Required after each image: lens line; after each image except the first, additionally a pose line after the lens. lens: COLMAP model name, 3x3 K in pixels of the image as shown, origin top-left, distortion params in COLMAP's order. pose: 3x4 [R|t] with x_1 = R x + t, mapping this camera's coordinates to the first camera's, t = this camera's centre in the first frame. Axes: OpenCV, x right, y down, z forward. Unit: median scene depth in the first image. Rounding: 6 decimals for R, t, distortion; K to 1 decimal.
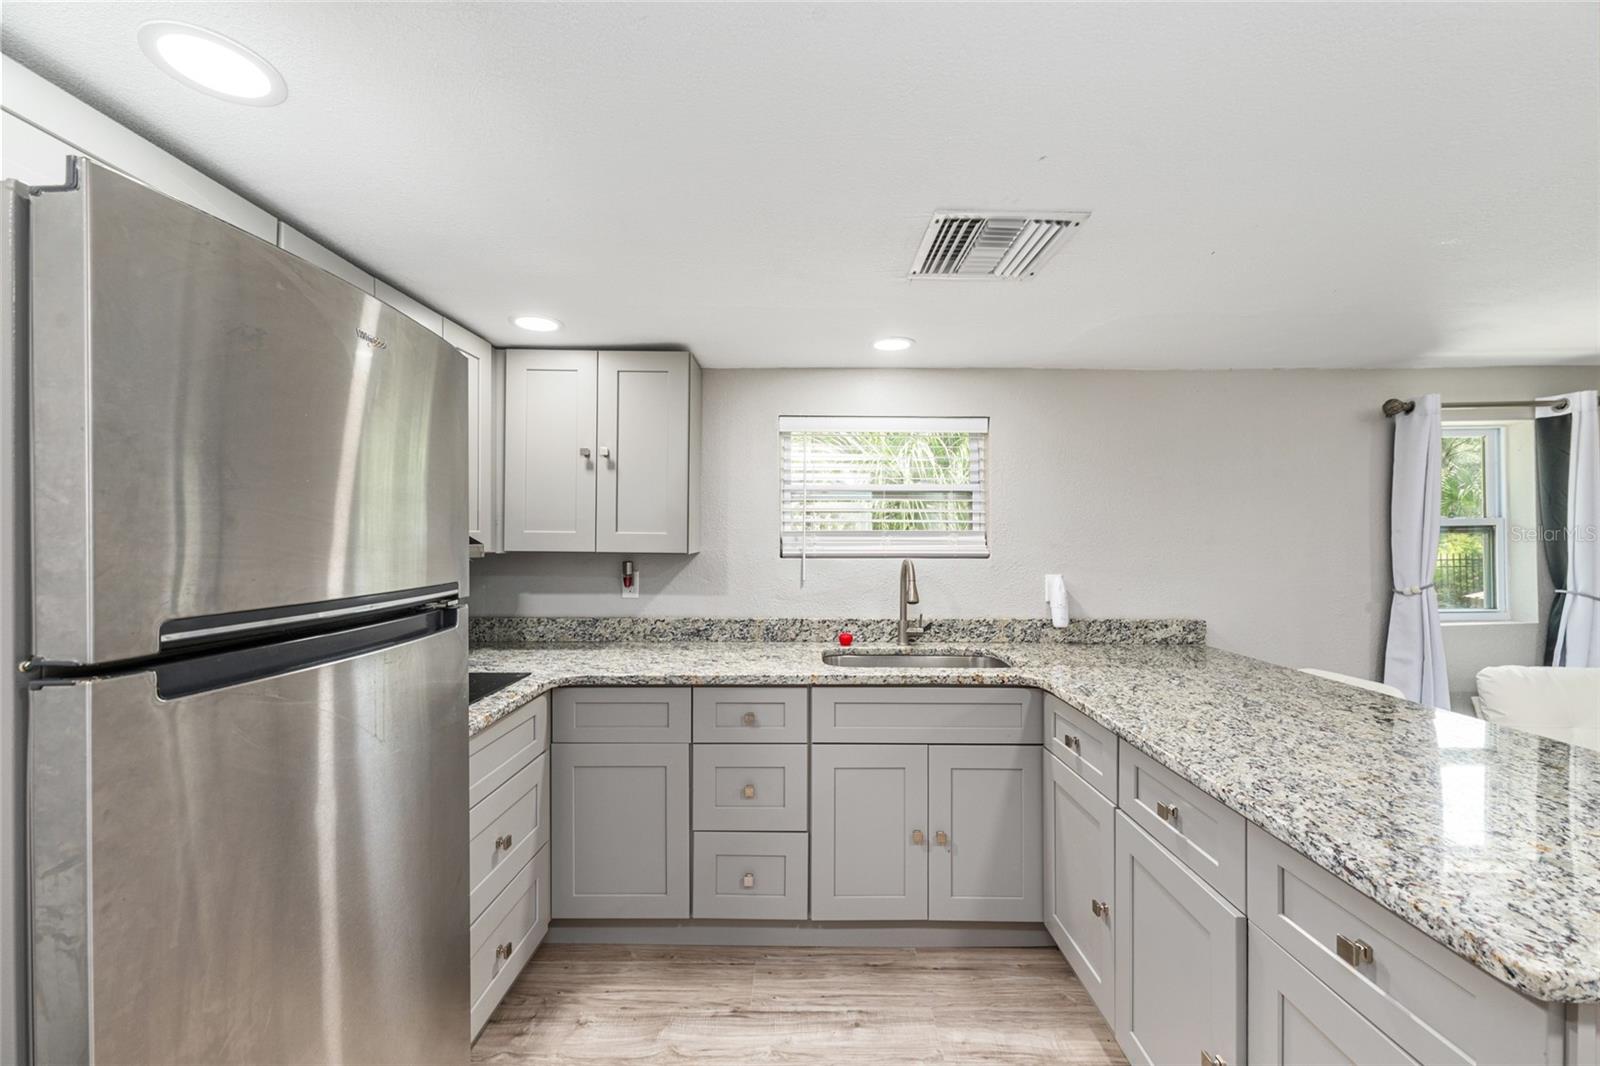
lens RADIAL K [[632.3, 0, 804.9], [0, 632.3, 531.1], [0, 0, 1]] dist [0.000604, -0.000271]
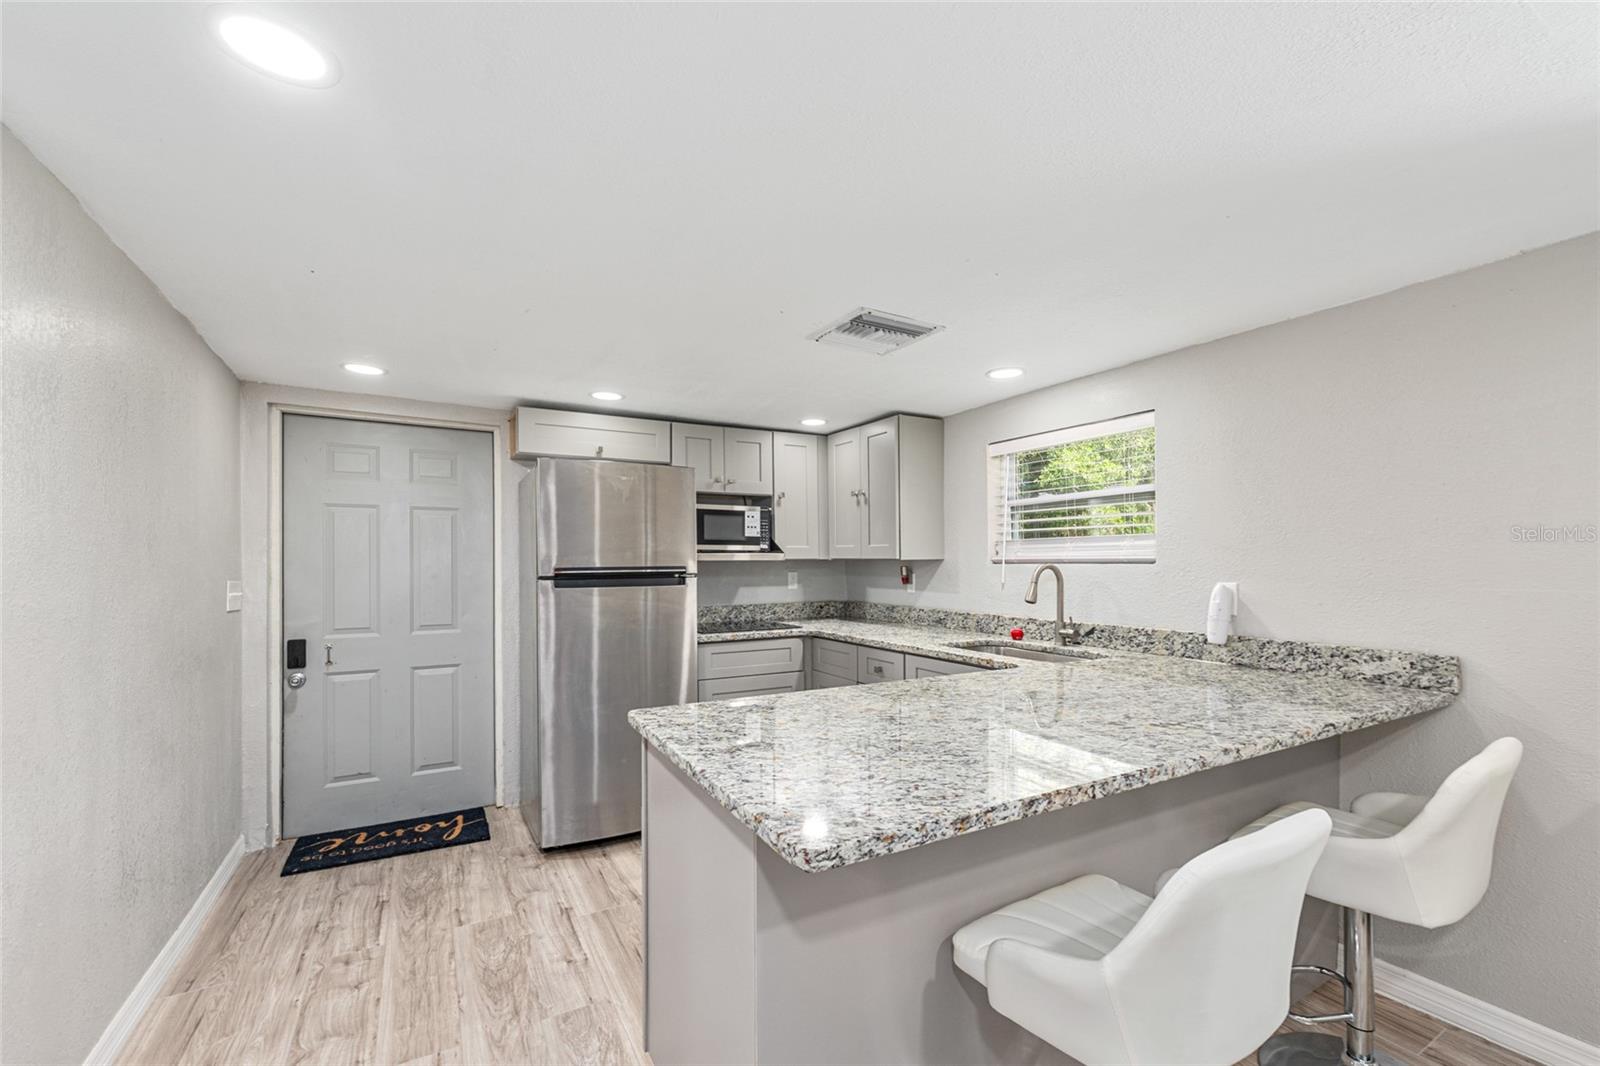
lens RADIAL K [[669.8, 0, 816.3], [0, 669.8, 563.4], [0, 0, 1]] dist [0.001048, -0.000189]
pose [[0.505023, -0.003068, -0.863101, 0.899427], [0.015094, 0.999872, 0.005278, 0.030540], [0.862974, -0.015693, 0.505005, 0.079444]]
